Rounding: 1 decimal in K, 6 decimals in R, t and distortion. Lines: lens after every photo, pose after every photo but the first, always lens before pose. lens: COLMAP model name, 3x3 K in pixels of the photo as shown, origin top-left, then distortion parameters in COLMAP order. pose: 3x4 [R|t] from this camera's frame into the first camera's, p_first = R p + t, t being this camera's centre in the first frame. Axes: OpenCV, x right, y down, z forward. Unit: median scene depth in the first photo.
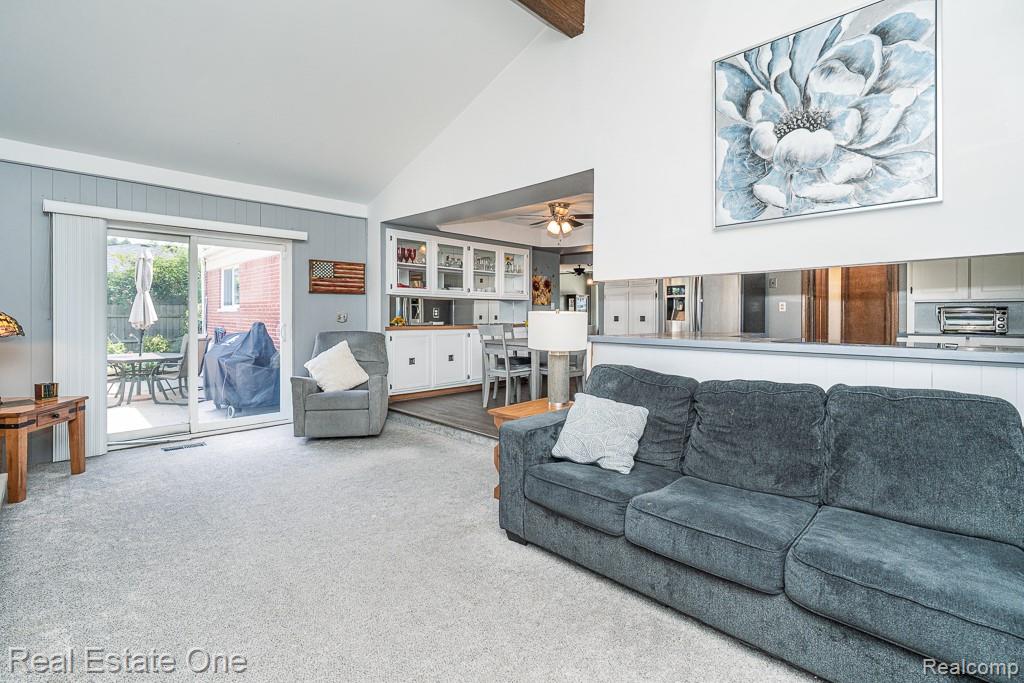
lens RADIAL K [[466.5, 0, 513.9], [0, 466.5, 316.8], [0, 0, 1]] dist [-0.000921, -0.000065]
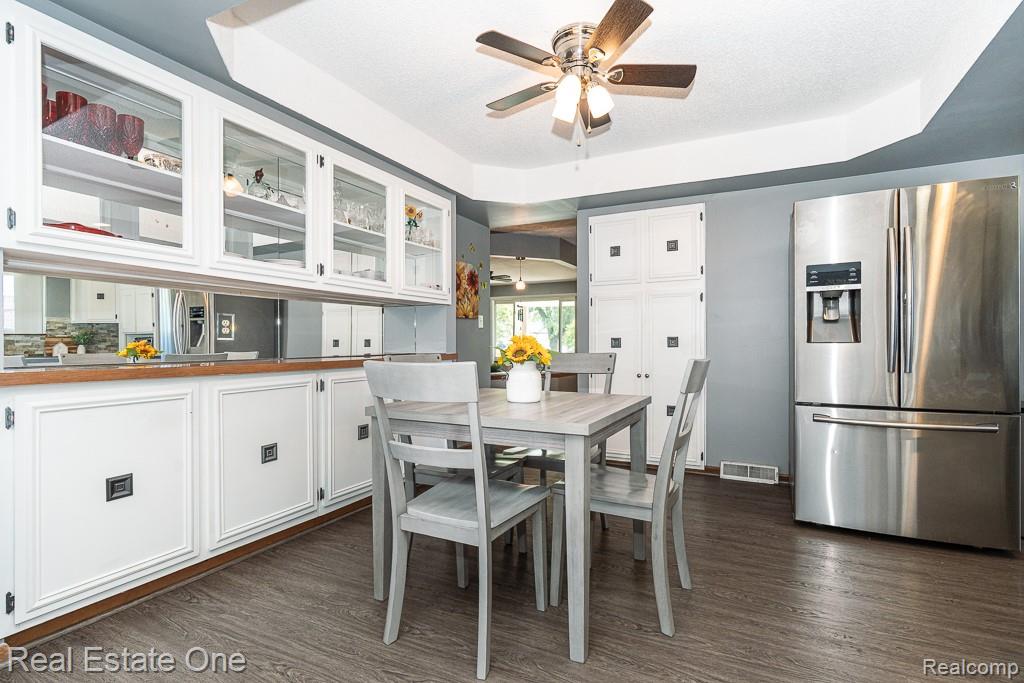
lens RADIAL K [[492.0, 0, 514.5], [0, 492.0, 337.4], [0, 0, 1]] dist [-0.000392, 0.000026]
pose [[0.954990, -0.004023, 0.296610, -0.072589], [0.008369, 0.999875, -0.013384, 0.006577], [-0.296519, 0.015264, 0.954905, 0.630136]]
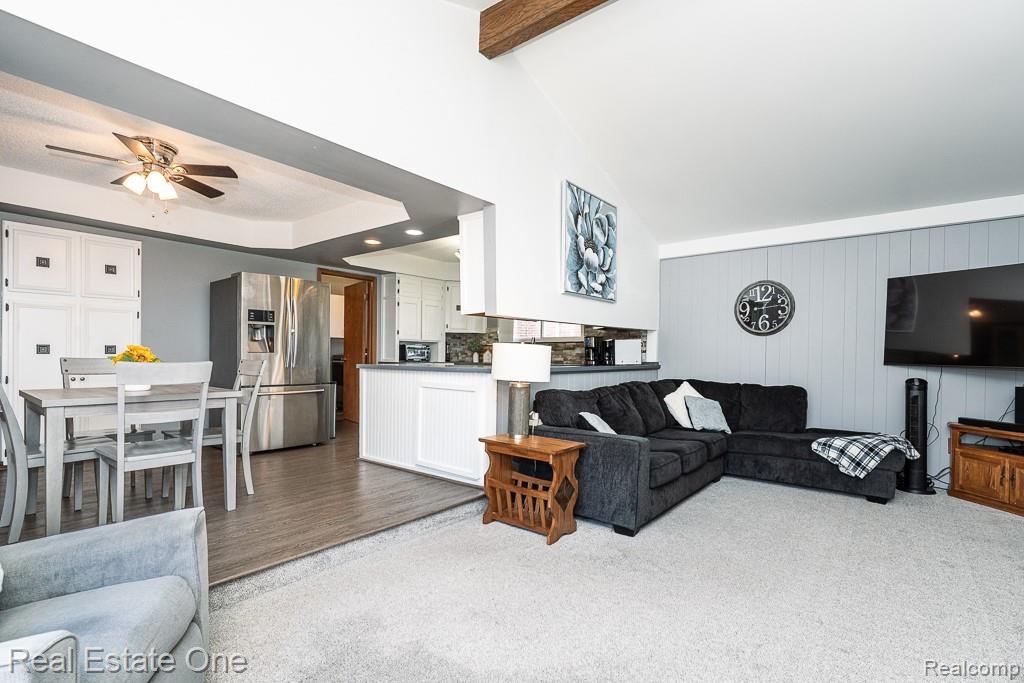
lens RADIAL K [[467.6, 0, 510.5], [0, 467.6, 349.3], [0, 0, 1]] dist [-0.000789, -0.000137]
pose [[-0.087044, -0.003516, 0.996198, -0.490993], [-0.013738, 0.999903, 0.002329, -0.003597], [-0.996110, -0.013483, -0.087084, 0.609045]]
